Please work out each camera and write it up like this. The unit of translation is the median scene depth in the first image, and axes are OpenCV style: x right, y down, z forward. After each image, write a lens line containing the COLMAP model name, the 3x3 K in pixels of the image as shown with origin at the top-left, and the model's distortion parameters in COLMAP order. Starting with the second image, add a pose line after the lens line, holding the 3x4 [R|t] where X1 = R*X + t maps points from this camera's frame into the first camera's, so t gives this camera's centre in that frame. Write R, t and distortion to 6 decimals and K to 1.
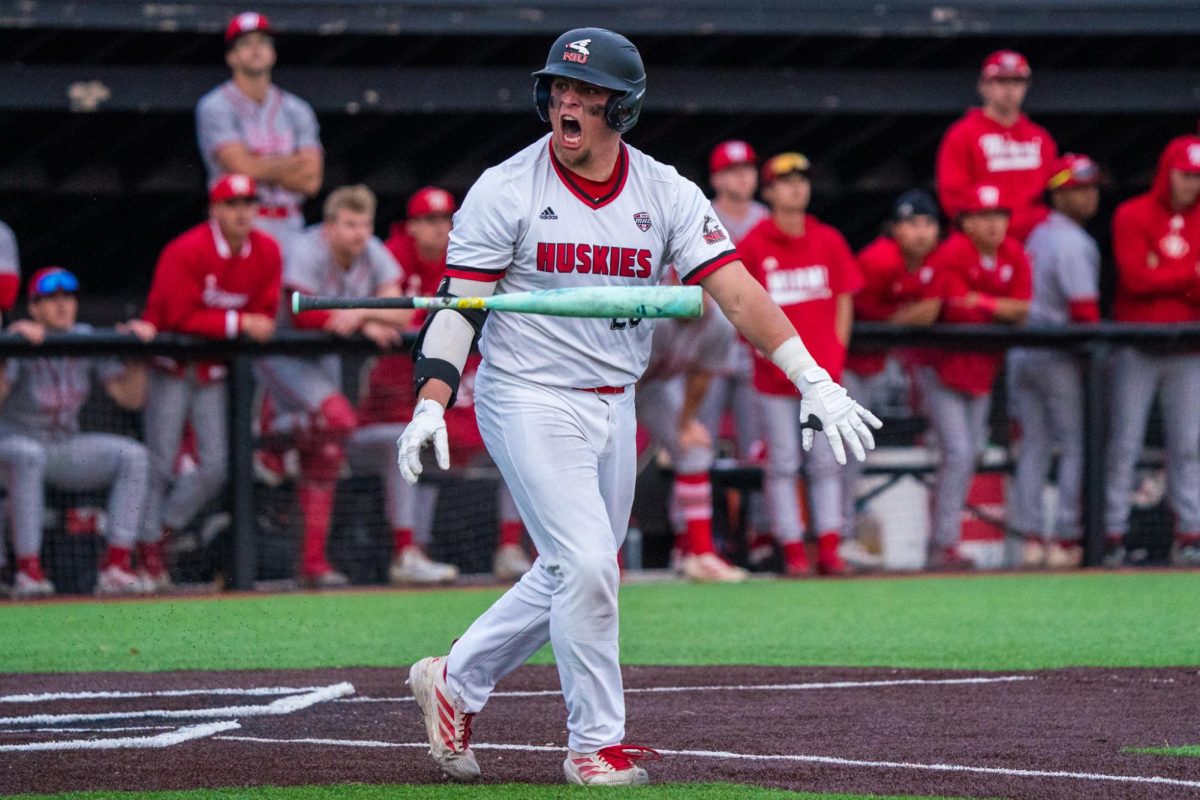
lens RADIAL K [[597.8, 0, 603.0], [0, 597.8, 396.0], [0, 0, 1]] dist [-0.000980, -0.001378]
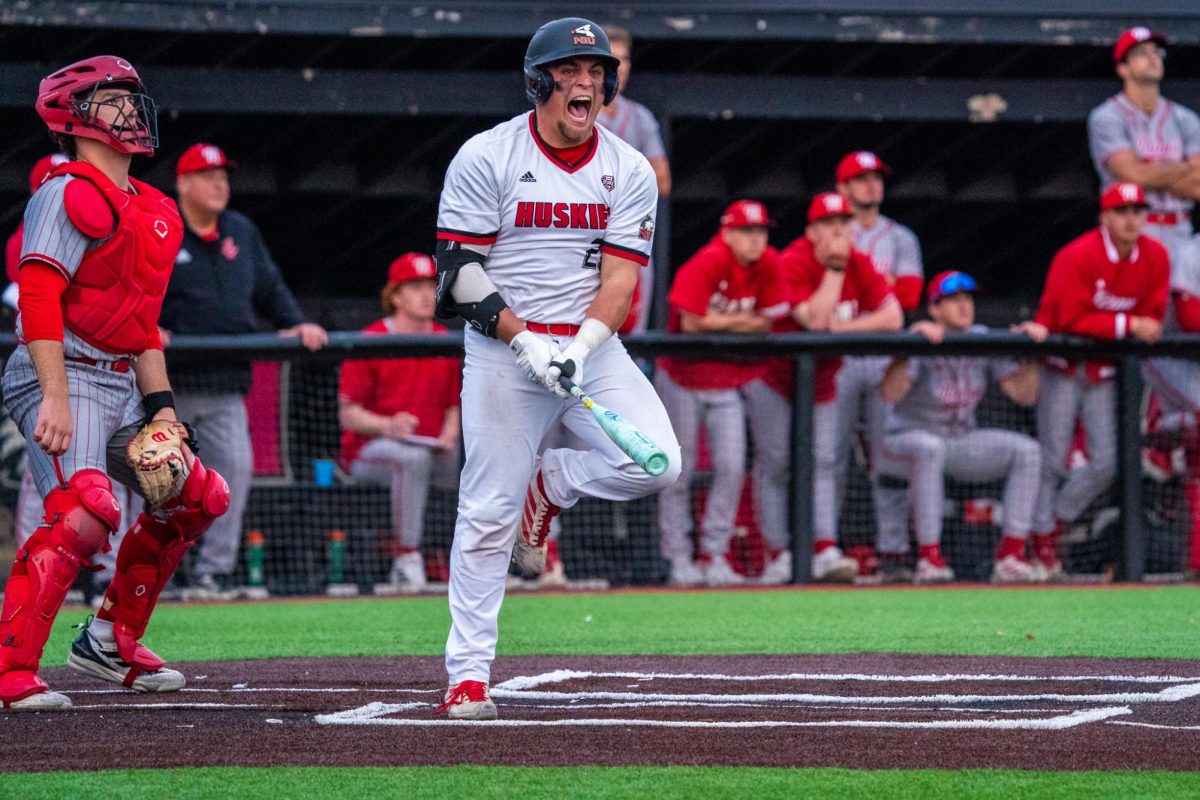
lens RADIAL K [[597.8, 0, 600.1], [0, 597.8, 392.5], [0, 0, 1]] dist [-0.000980, -0.001378]
pose [[0.998594, 0.013311, -0.051318, -1.483254], [-0.013285, 0.999911, 0.000857, 0.006968], [0.051325, -0.000174, 0.998682, -0.086542]]
